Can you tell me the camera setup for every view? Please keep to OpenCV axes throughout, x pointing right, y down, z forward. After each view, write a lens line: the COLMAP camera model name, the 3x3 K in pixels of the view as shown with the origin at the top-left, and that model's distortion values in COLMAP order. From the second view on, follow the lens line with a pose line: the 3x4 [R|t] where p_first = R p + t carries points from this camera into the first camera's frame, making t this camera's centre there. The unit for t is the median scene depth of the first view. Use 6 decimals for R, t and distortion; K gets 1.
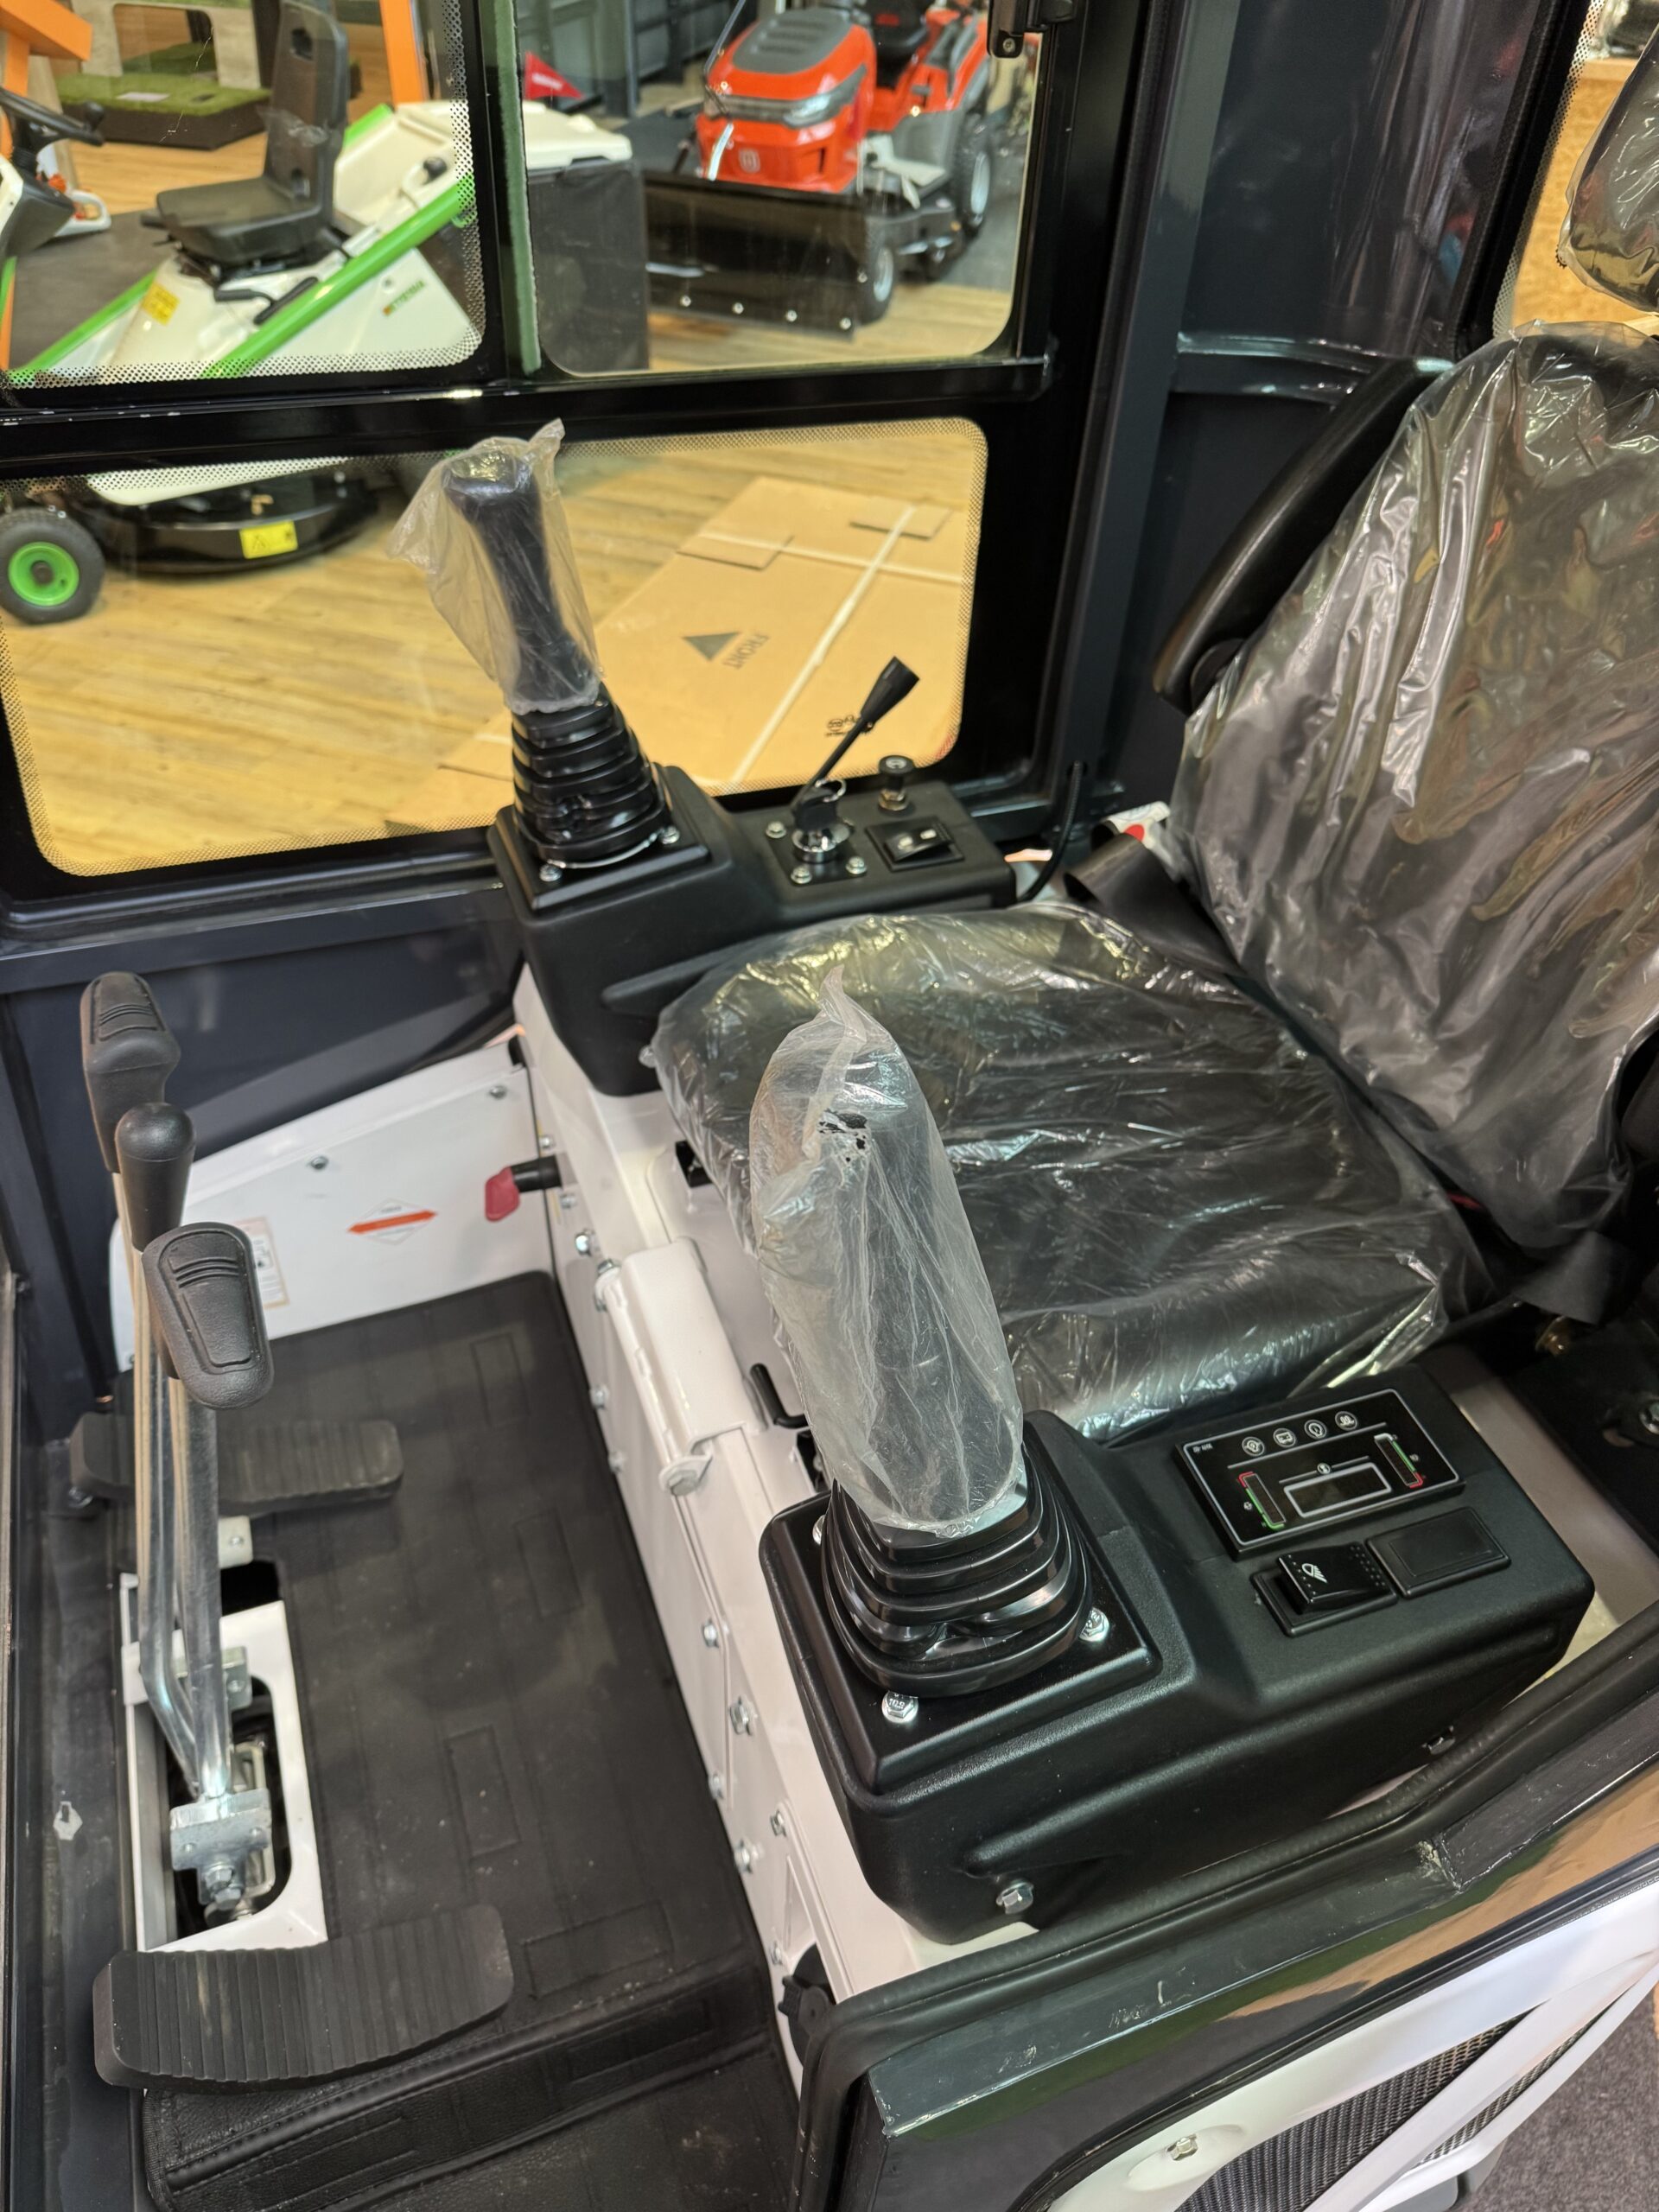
lens RADIAL K [[1587.6, 0, 824.7], [0, 1587.6, 1096.3], [0, 0, 1]] dist [0.067055, -0.115408]
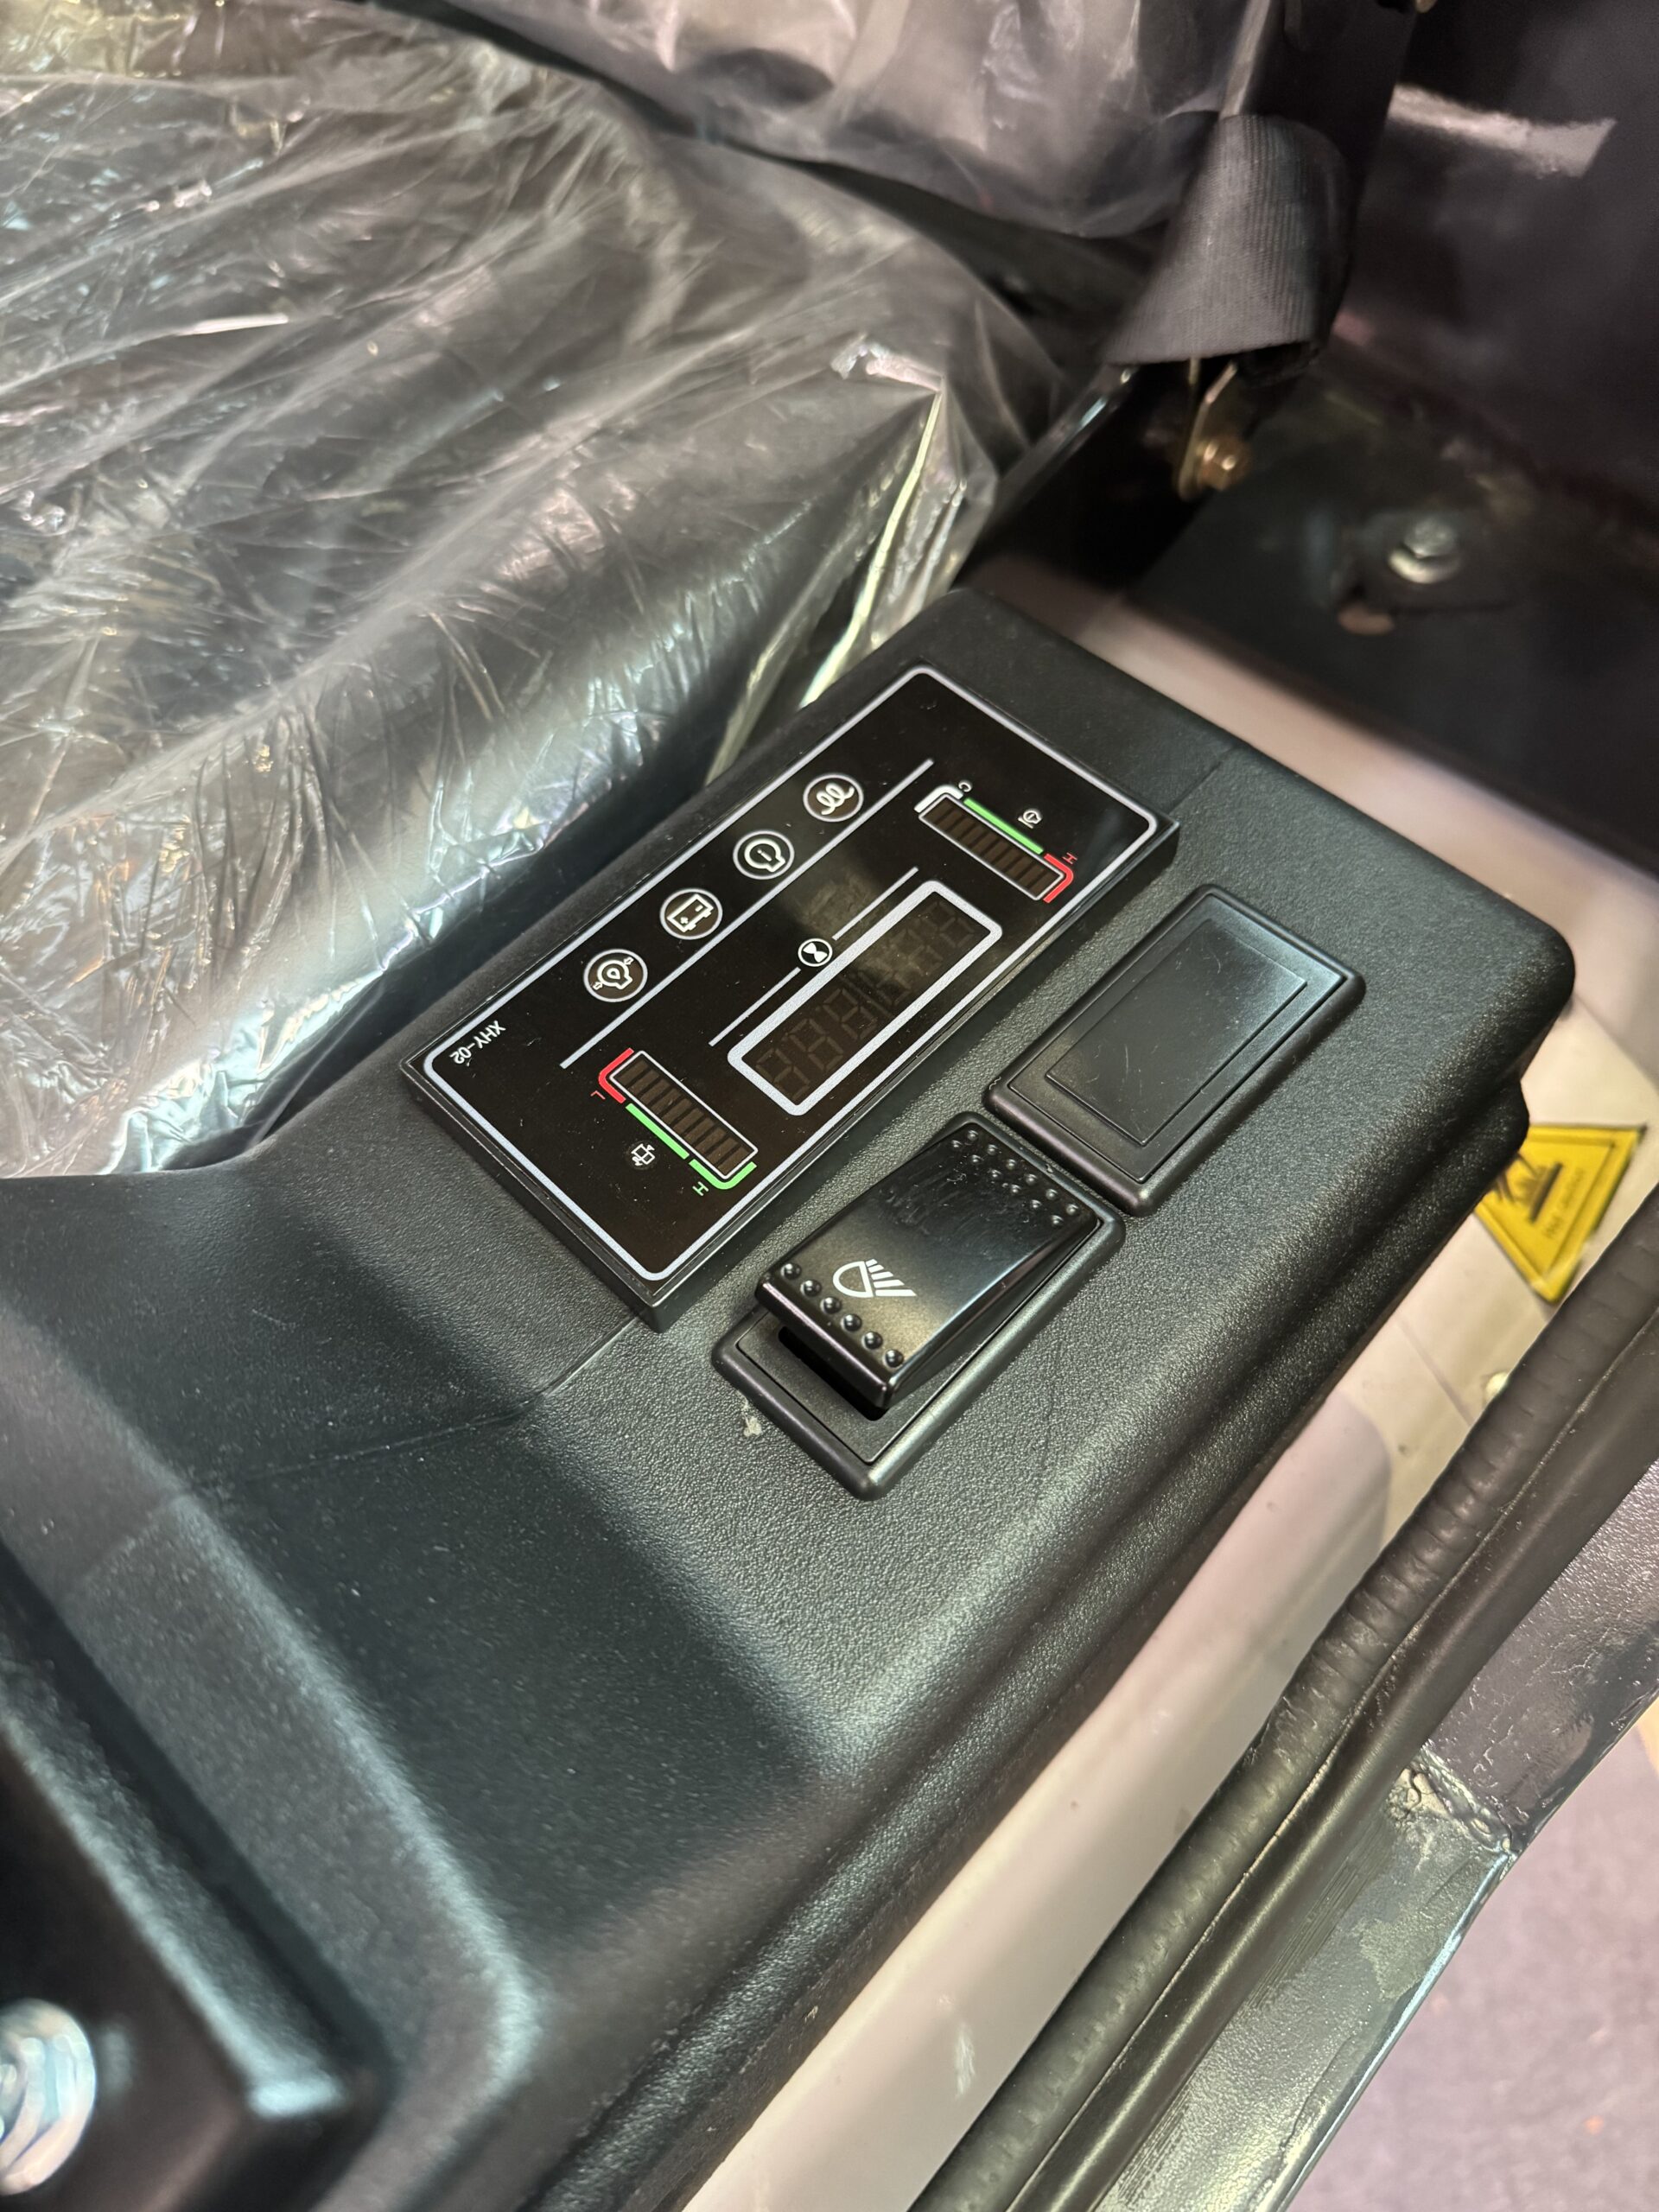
lens RADIAL K [[1587.6, 0, 824.7], [0, 1587.6, 1096.3], [0, 0, 1]] dist [0.067055, -0.115408]
pose [[0.890701, -0.425759, 0.159315, 0.202206], [0.359798, 0.874459, 0.325371, 0.122367], [-0.277845, -0.232487, 0.932069, 0.551752]]
